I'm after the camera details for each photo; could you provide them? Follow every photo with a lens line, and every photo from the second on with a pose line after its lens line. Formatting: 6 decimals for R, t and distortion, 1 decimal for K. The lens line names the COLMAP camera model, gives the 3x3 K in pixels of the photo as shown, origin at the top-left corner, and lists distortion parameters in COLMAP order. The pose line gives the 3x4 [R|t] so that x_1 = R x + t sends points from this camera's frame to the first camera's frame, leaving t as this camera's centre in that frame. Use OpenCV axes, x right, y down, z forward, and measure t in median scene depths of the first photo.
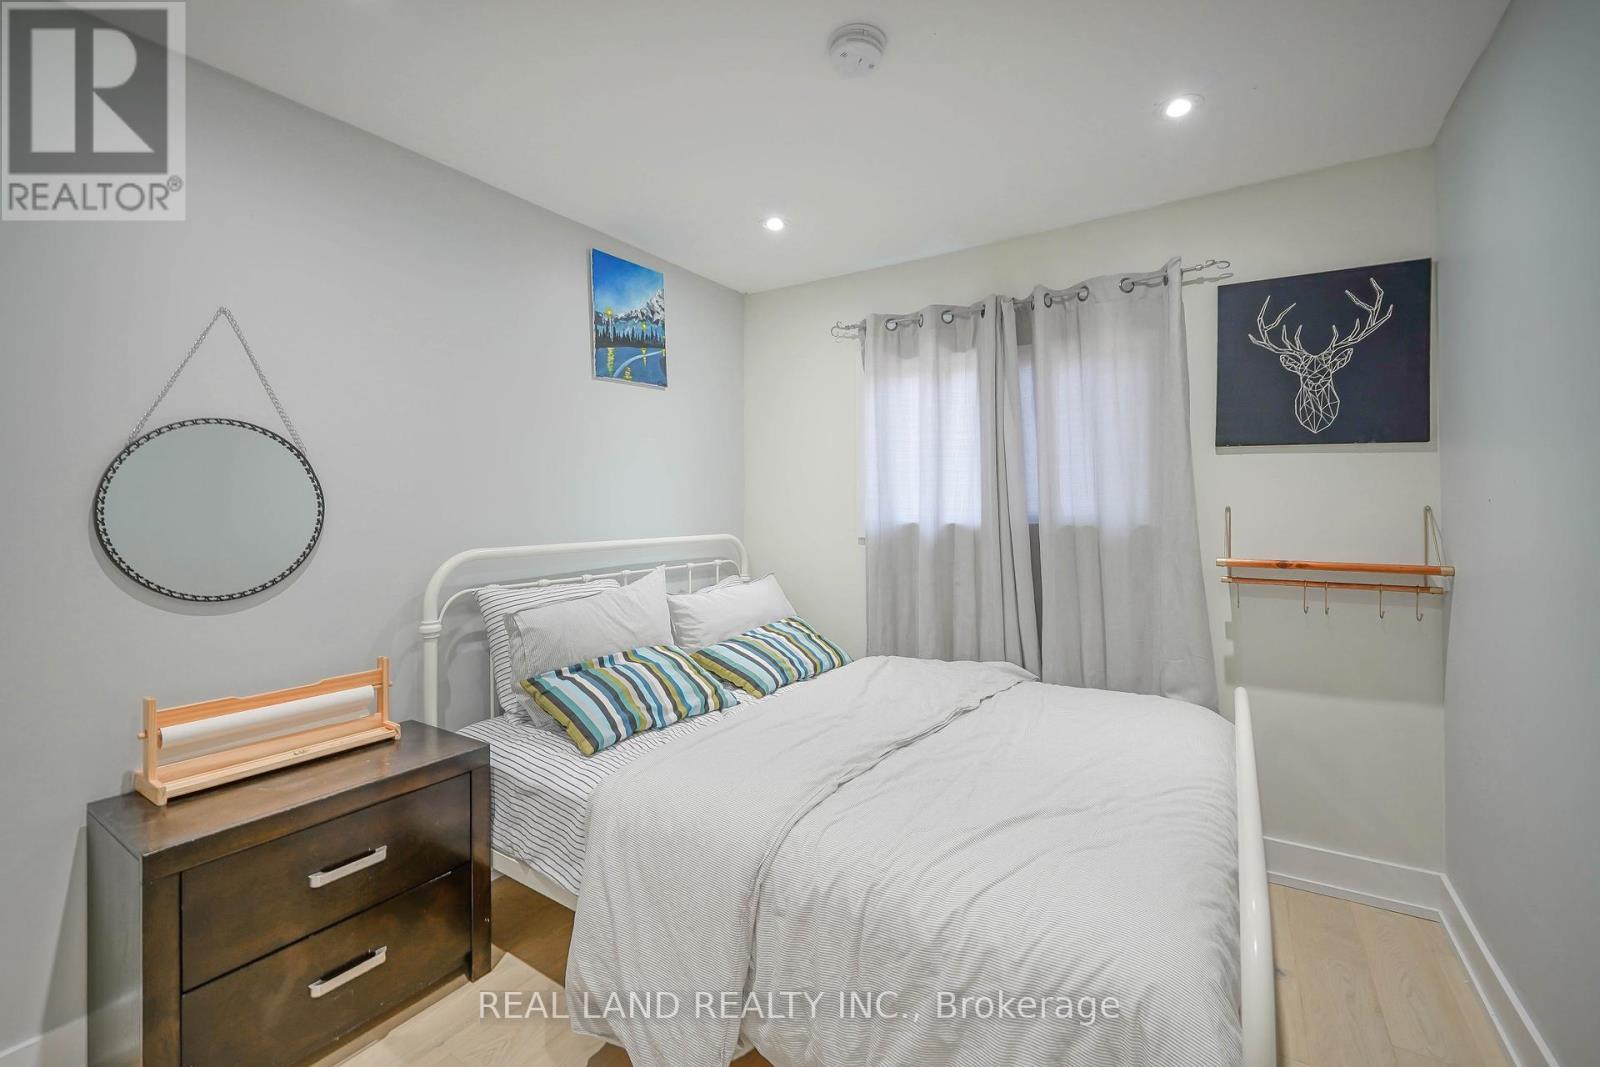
lens RADIAL K [[650.3, 0, 801.9], [0, 650.3, 506.4], [0, 0, 1]] dist [-0.007652, -0.001734]
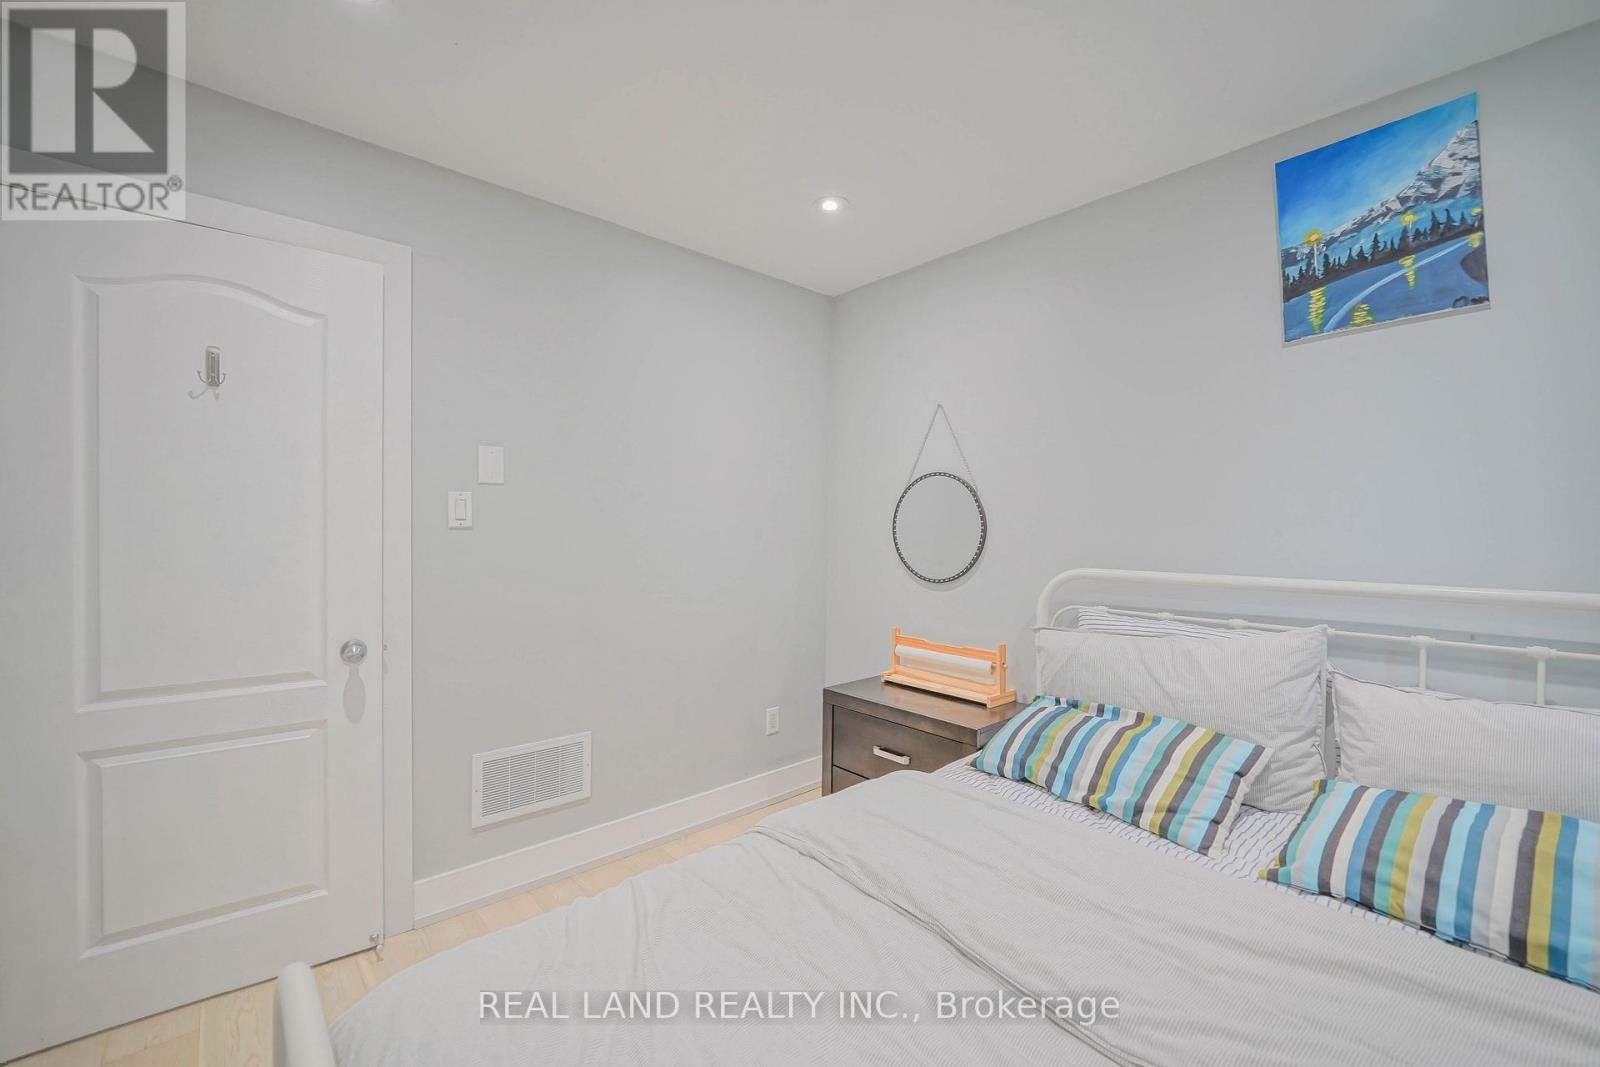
lens RADIAL K [[650.3, 0, 800.9], [0, 650.3, 536.5], [0, 0, 1]] dist [-0.007652, -0.001734]
pose [[-0.253963, 0.022607, -0.966950, 0.483091], [-0.001268, 0.999718, 0.023706, -0.006644], [0.967213, 0.007246, -0.253863, 0.658725]]
